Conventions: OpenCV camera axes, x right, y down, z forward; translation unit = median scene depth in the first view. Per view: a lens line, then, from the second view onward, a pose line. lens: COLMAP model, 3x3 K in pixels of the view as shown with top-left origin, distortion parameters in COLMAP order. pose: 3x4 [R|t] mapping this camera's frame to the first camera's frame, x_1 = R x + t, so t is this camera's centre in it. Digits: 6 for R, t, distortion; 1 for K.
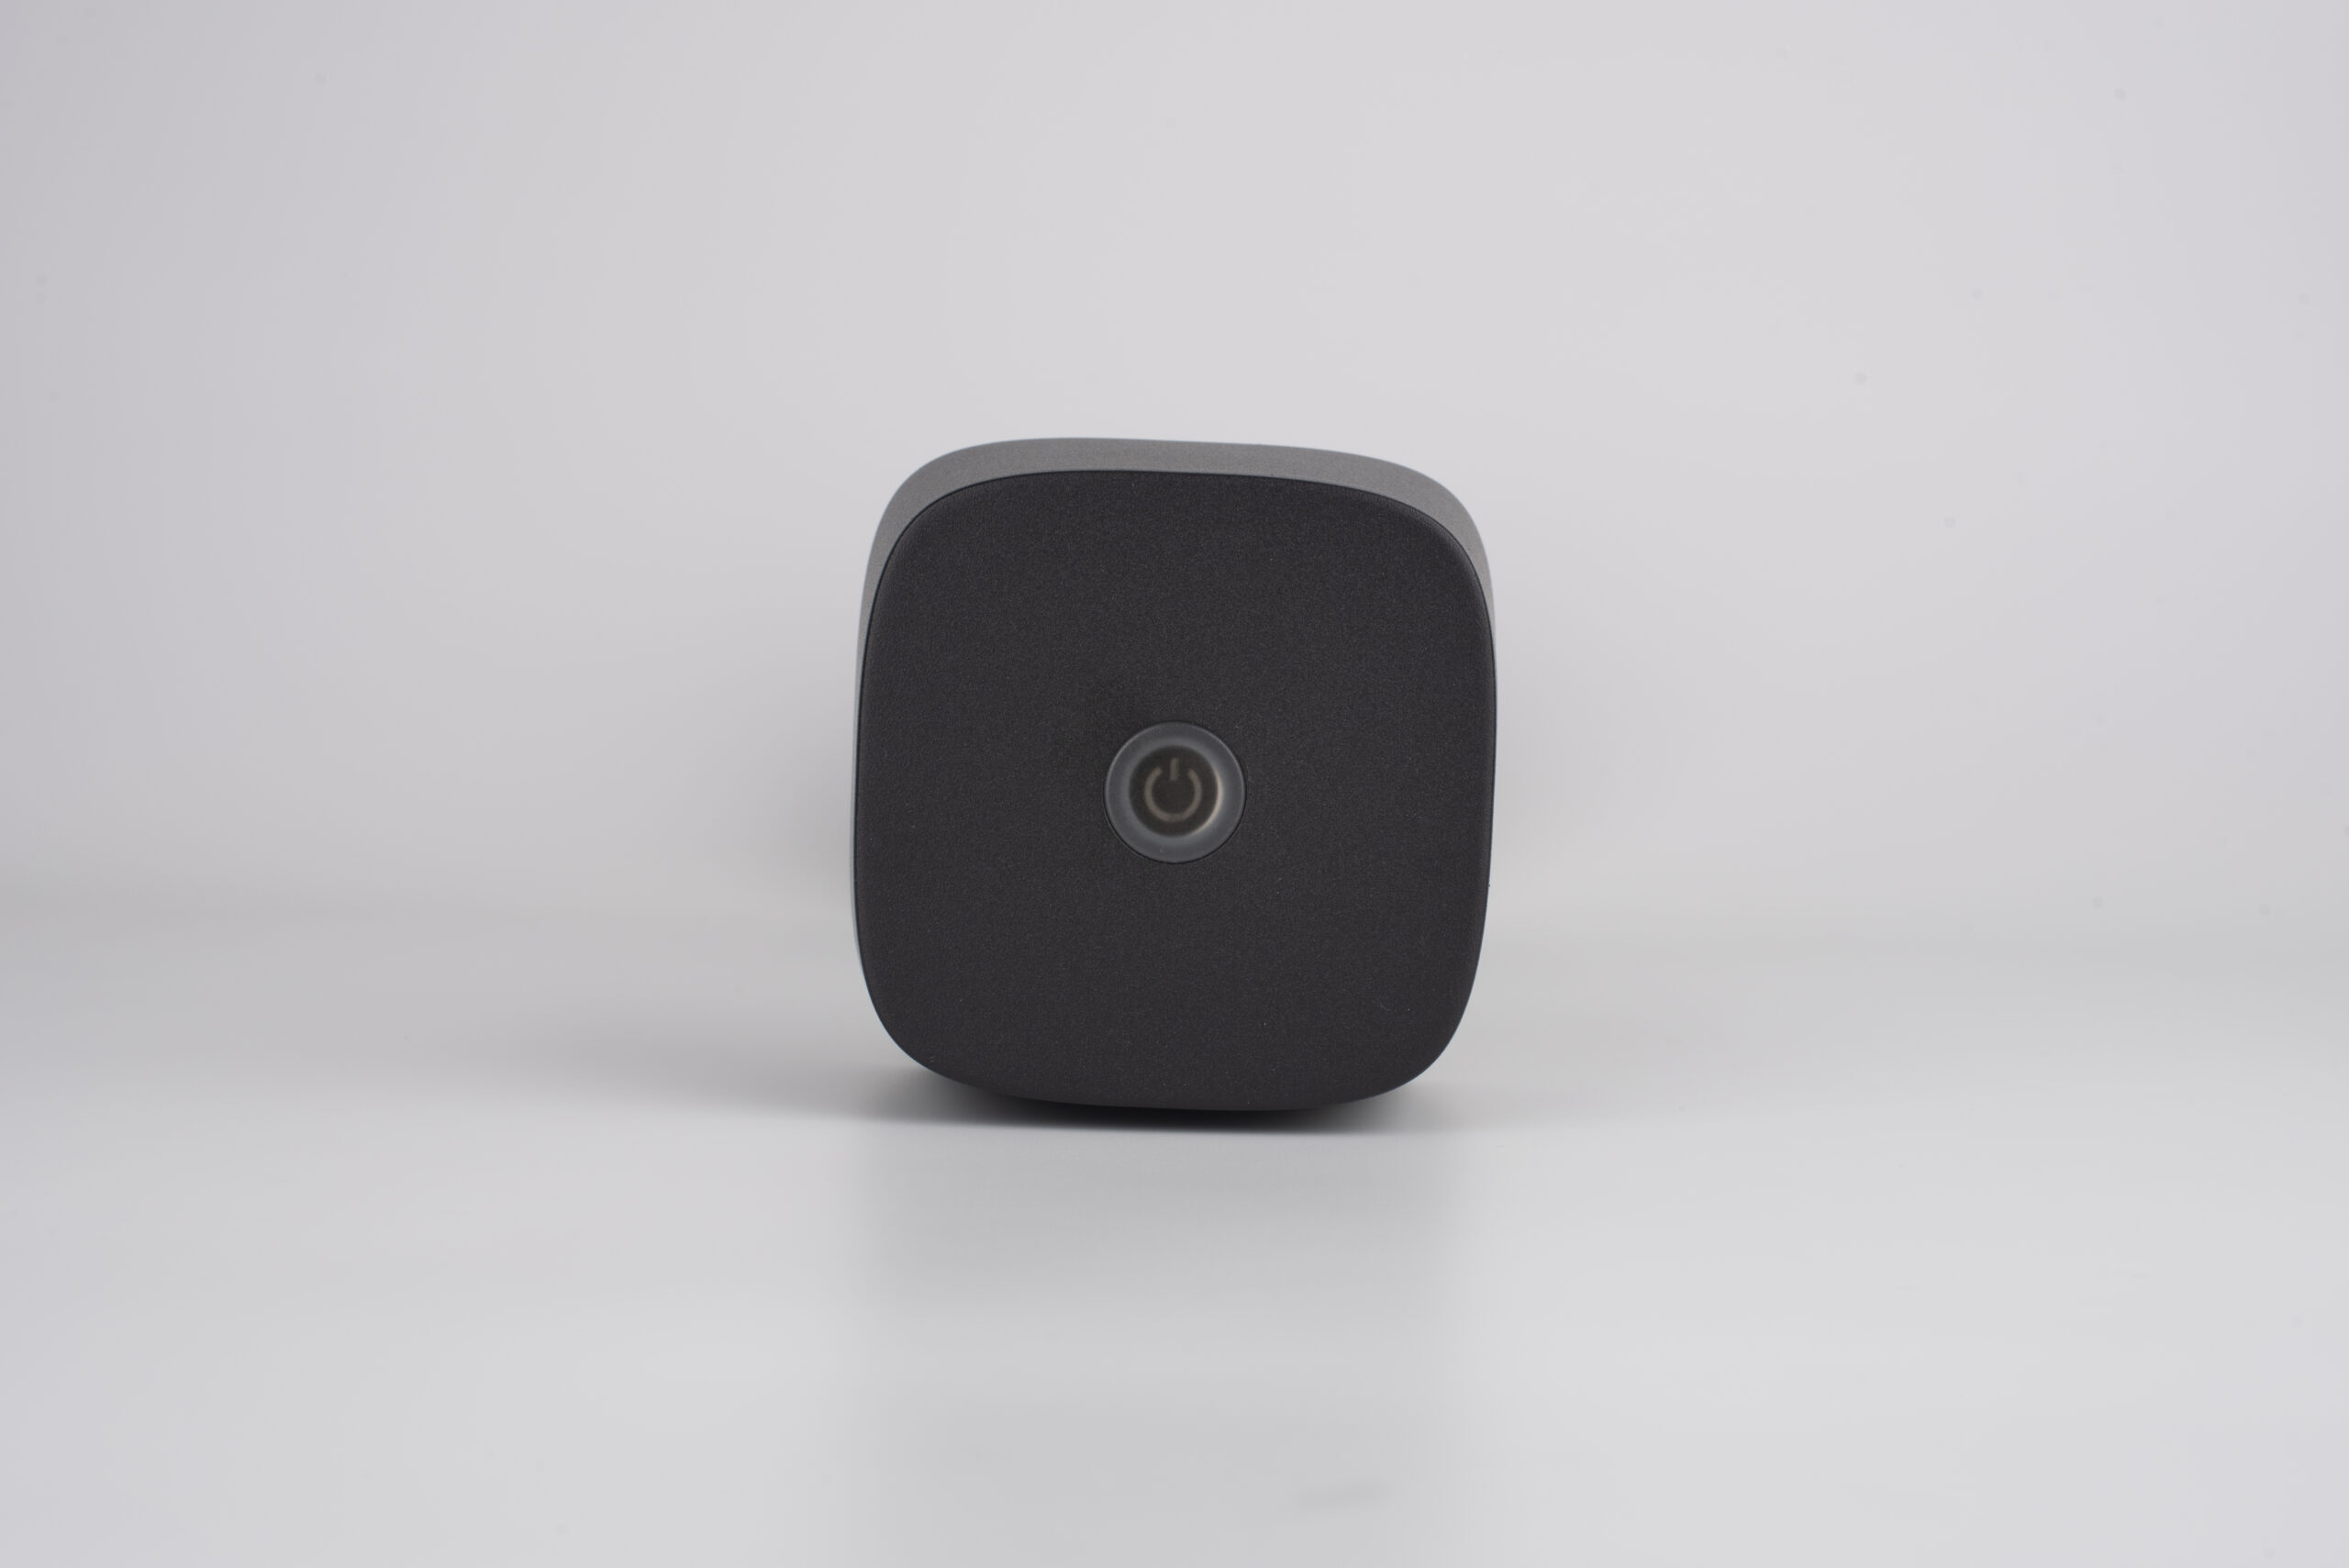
lens RADIAL K [[3537.9, 0, 1219.9], [0, 3537.9, 569.8], [0, 0, 1]] dist [0.196021, 0.000000]
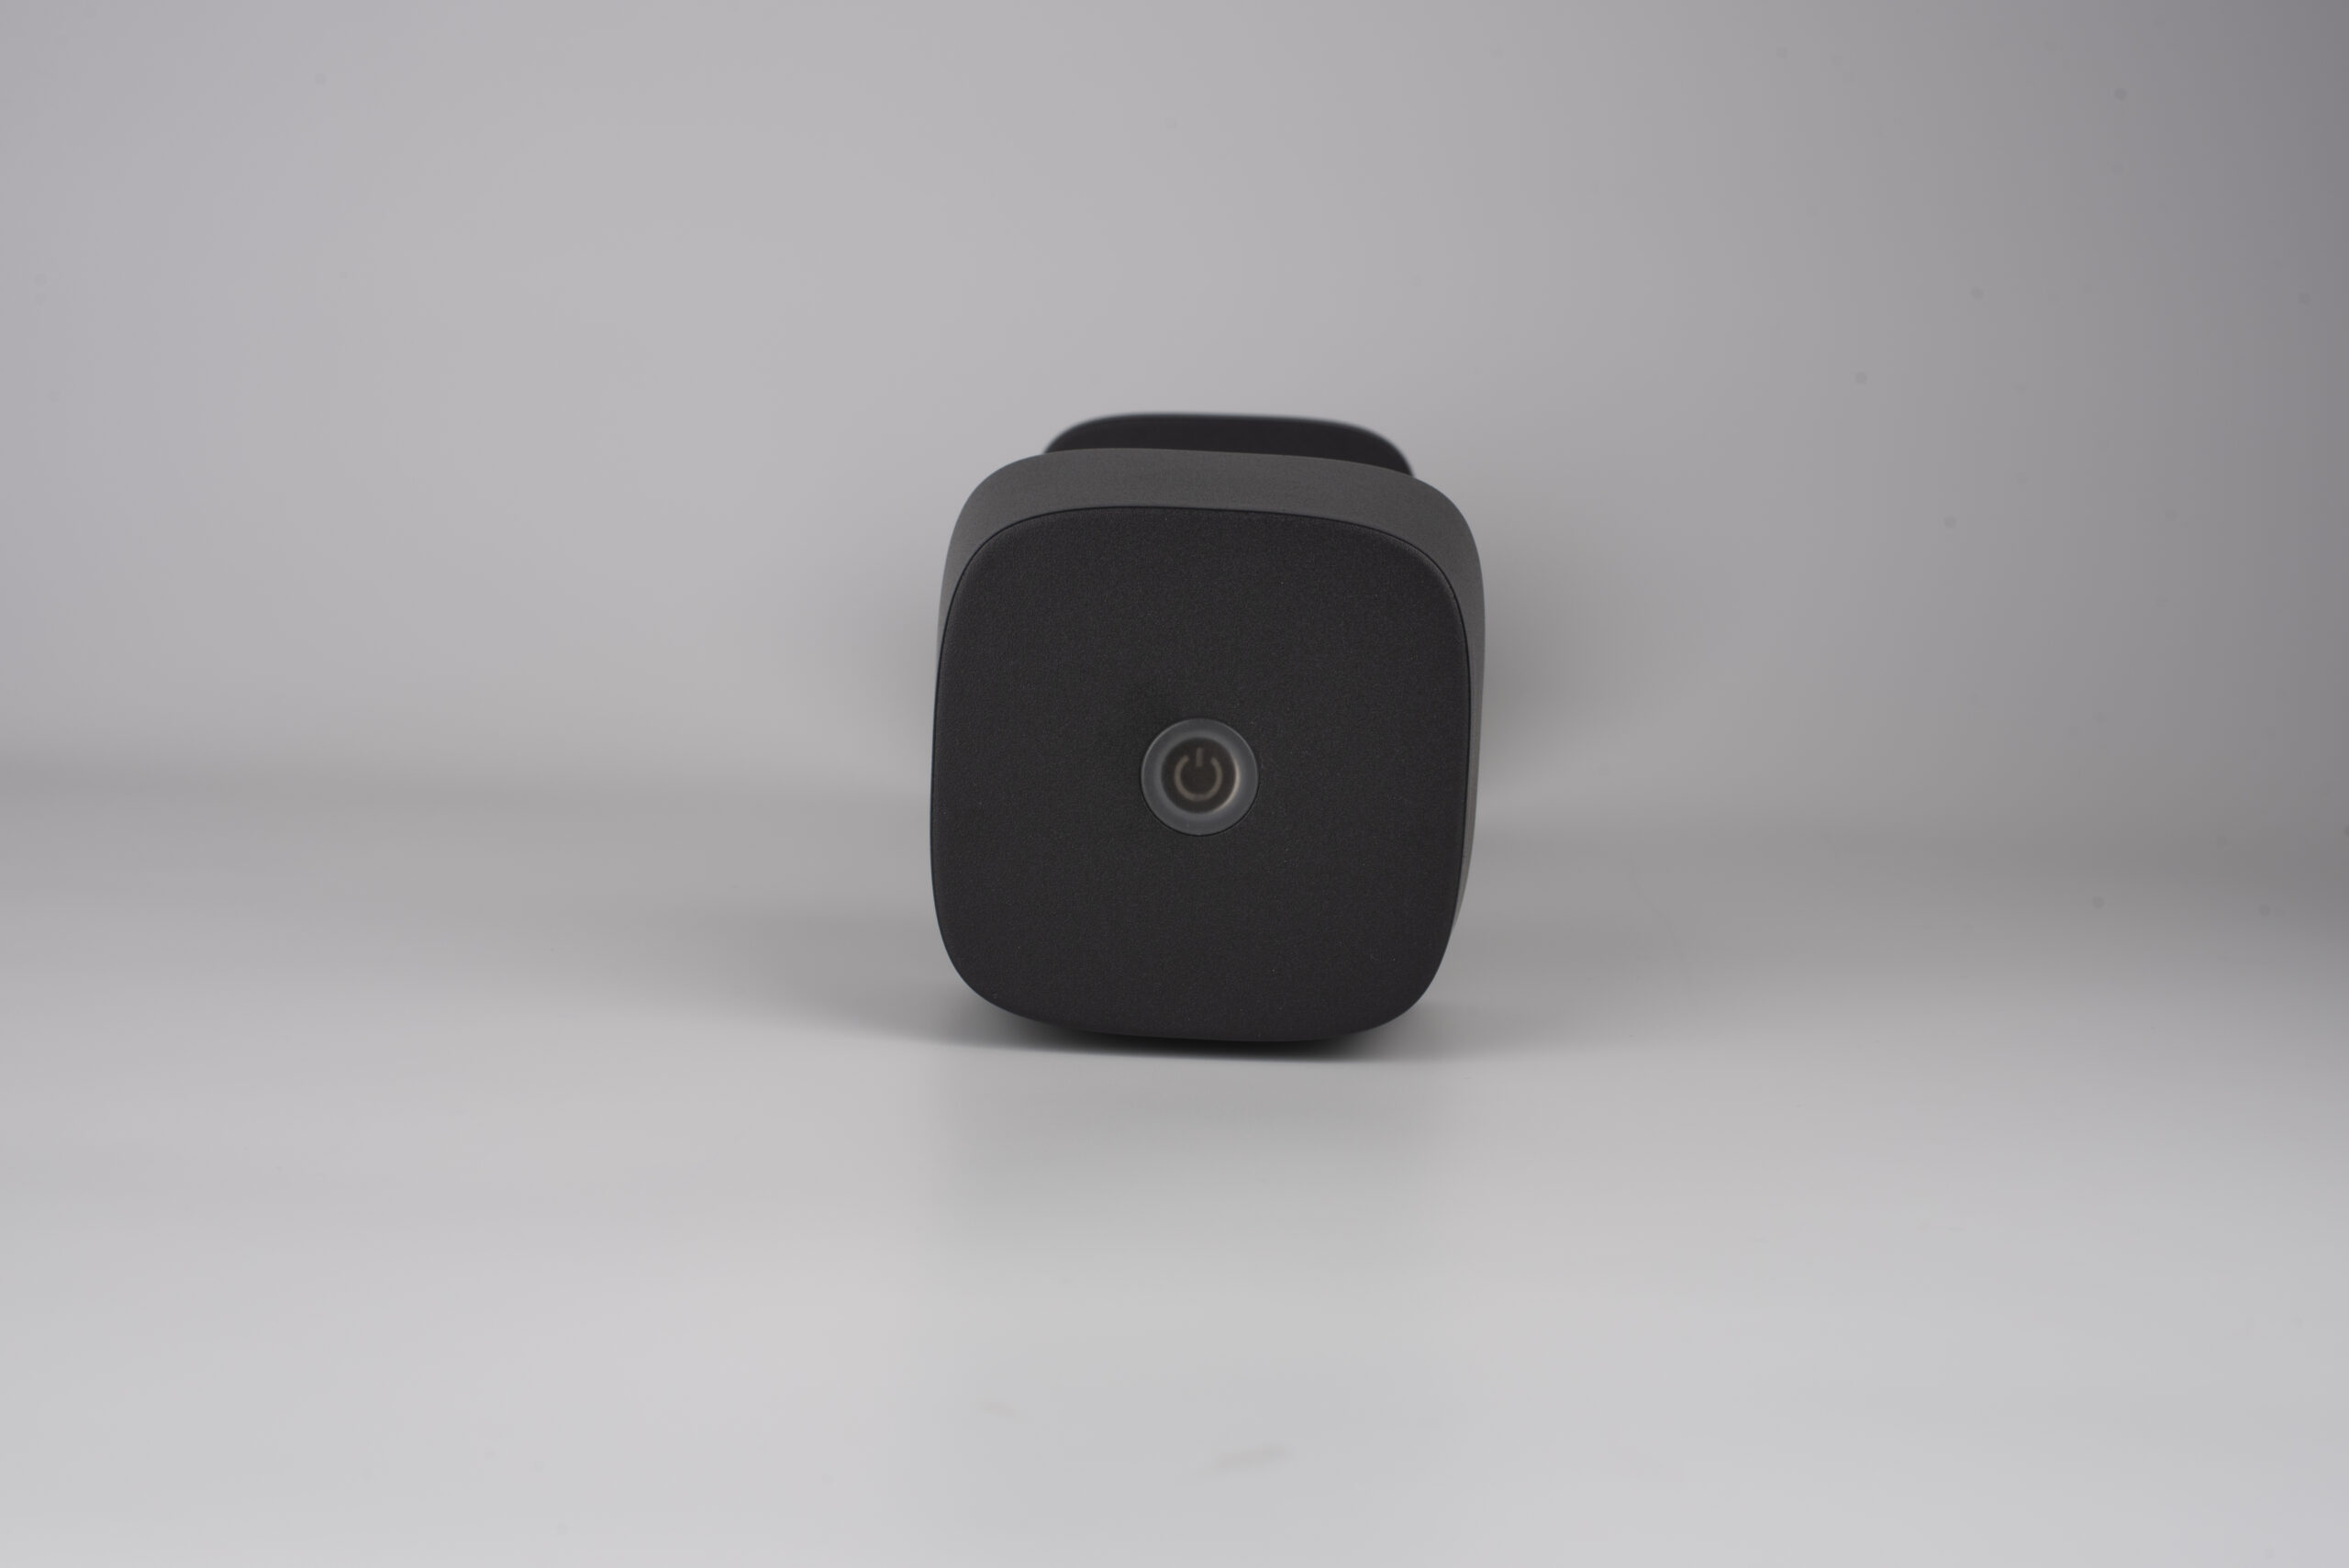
lens RADIAL K [[3537.9, 0, 1171.5], [0, 3537.9, 786.2], [0, 0, 1]] dist [0.196021, 0.000000]
pose [[0.999765, 0.007474, -0.020336, 0.002000], [-0.005828, 0.996790, 0.079849, -0.029023], [0.020867, -0.079712, 0.996599, -0.186929]]
